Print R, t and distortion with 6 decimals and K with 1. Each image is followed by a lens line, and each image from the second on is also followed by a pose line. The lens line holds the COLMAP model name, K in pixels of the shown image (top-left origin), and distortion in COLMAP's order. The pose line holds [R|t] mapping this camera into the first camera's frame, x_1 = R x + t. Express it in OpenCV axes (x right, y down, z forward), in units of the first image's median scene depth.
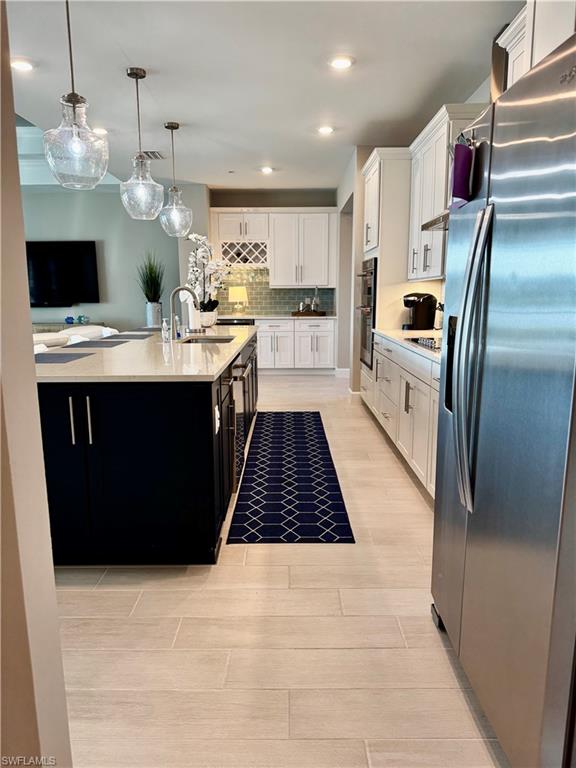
lens RADIAL K [[542.4, 0, 292.1], [0, 542.4, 390.3], [0, 0, 1]] dist [0.039064, -0.054102]
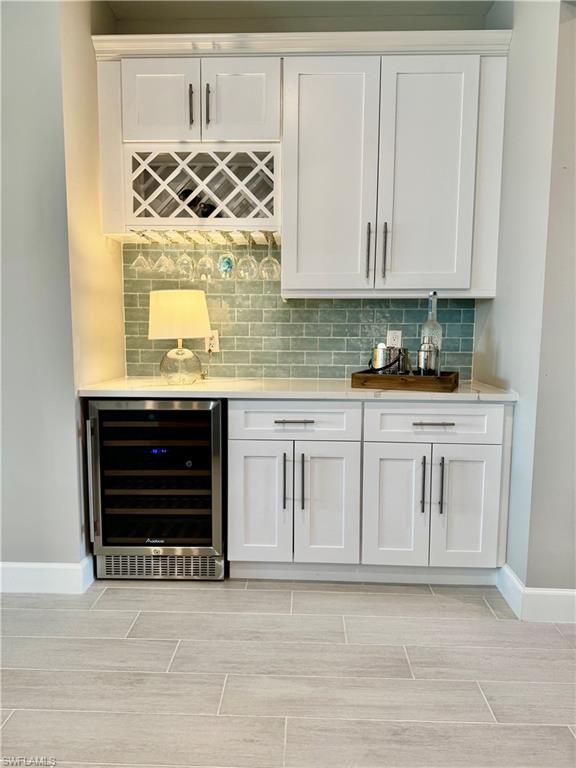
lens RADIAL K [[542.4, 0, 287.8], [0, 542.4, 389.8], [0, 0, 1]] dist [0.039064, -0.054102]
pose [[0.999067, 0.014335, -0.040748, -0.024227], [-0.017147, 0.997433, -0.069523, -0.113476], [0.039647, 0.070157, 0.996748, 0.695333]]
